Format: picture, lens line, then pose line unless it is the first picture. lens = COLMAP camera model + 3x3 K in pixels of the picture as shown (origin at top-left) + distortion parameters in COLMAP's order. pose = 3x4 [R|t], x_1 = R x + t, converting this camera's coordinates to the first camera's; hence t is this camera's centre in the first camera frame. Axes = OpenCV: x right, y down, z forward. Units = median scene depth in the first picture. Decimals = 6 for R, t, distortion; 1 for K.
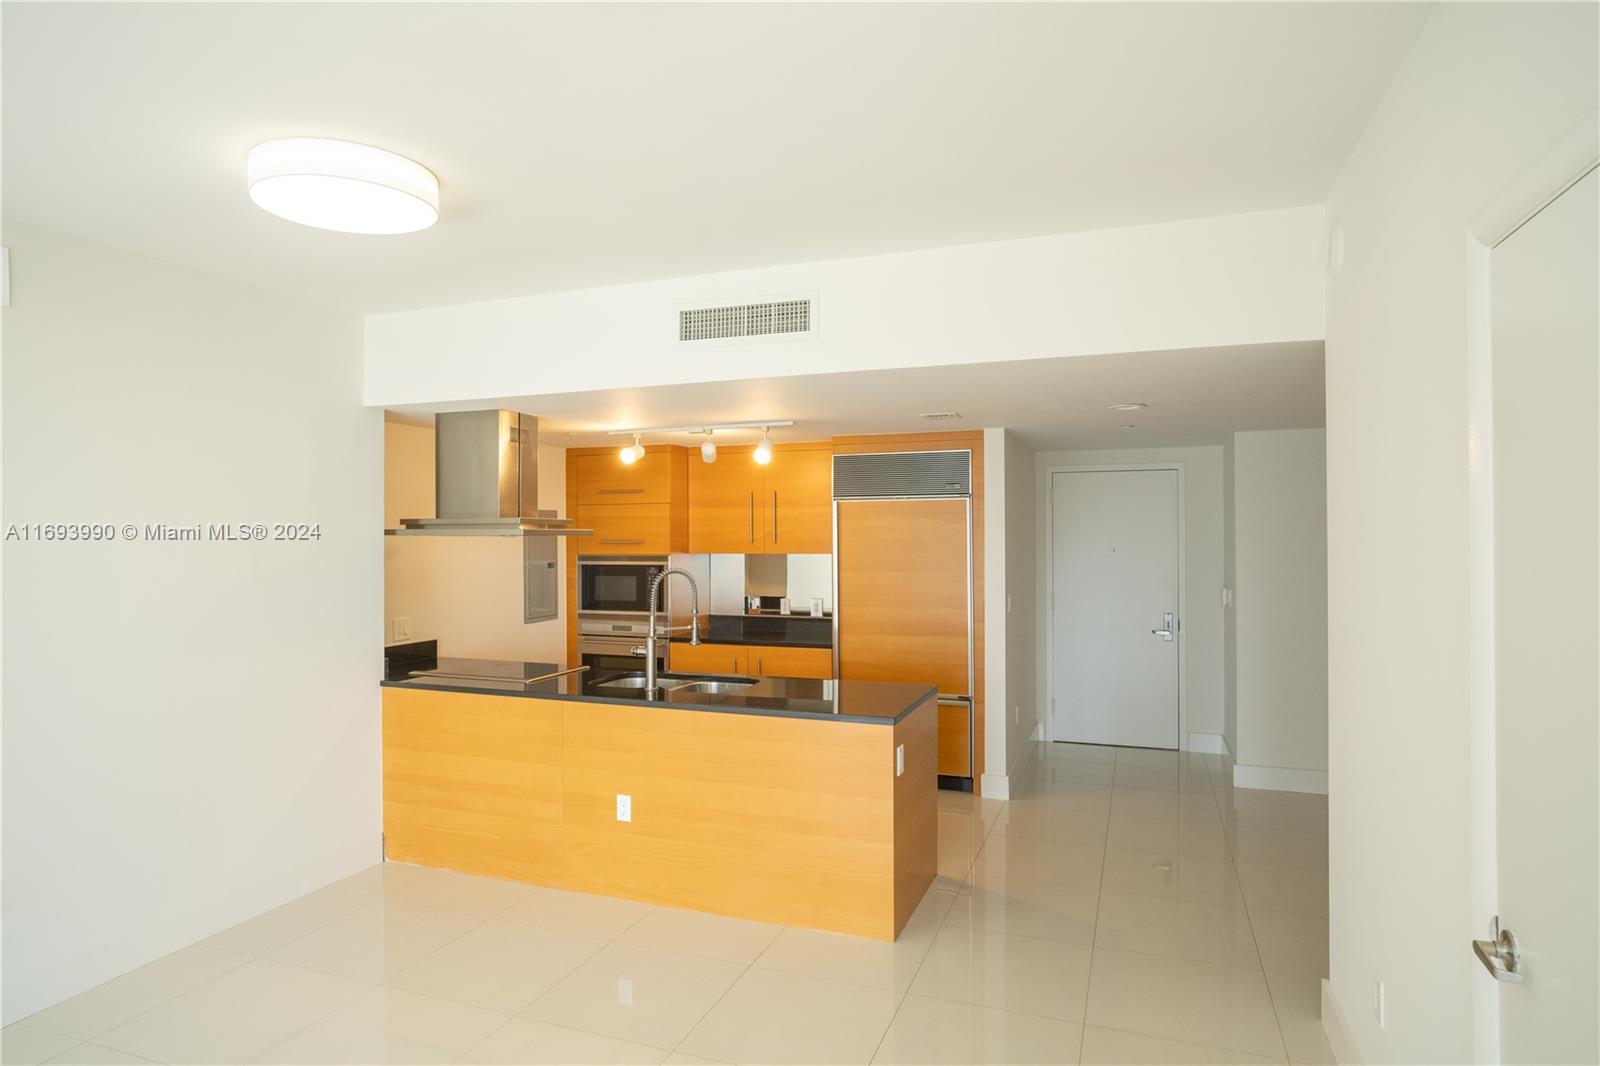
lens RADIAL K [[914.0, 0, 800.9], [0, 914.0, 530.8], [0, 0, 1]] dist [-0.034876, 0.025907]
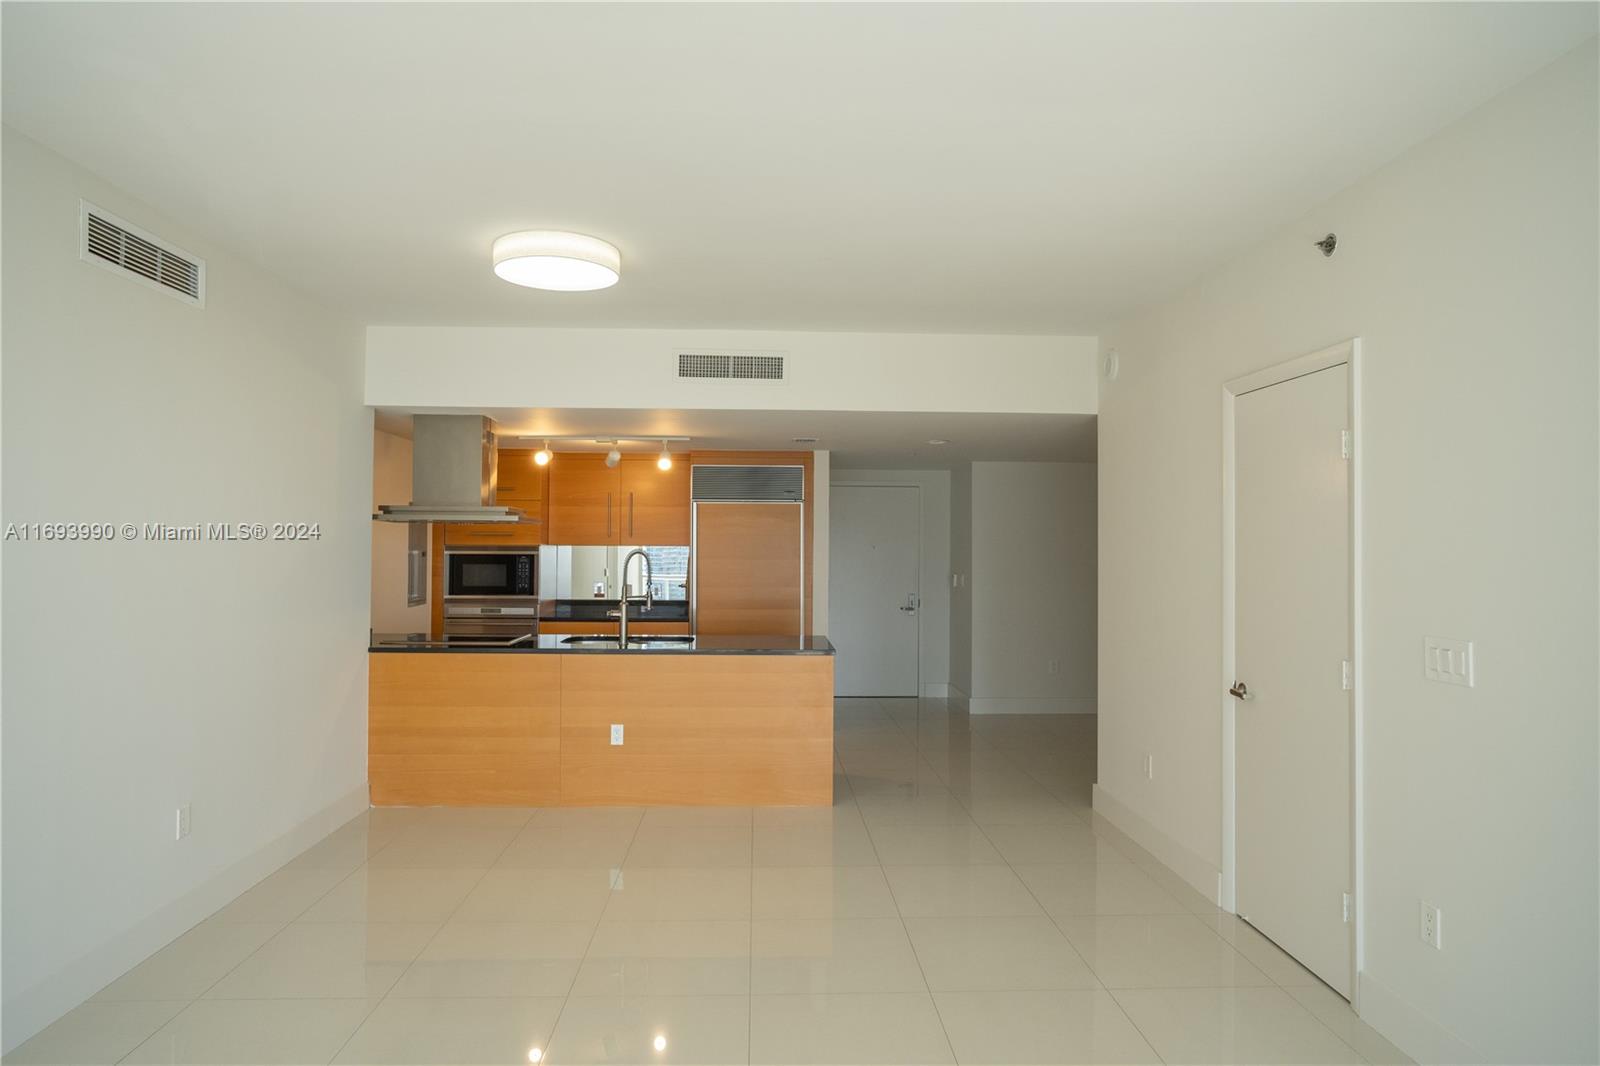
lens RADIAL K [[914.0, 0, 798.1], [0, 914.0, 533.6], [0, 0, 1]] dist [-0.034876, 0.025907]
pose [[0.919299, 0.016664, 0.393208, -0.340052], [-0.012599, 0.999837, -0.012917, 0.025334], [-0.393359, 0.006920, 0.919359, -0.203918]]
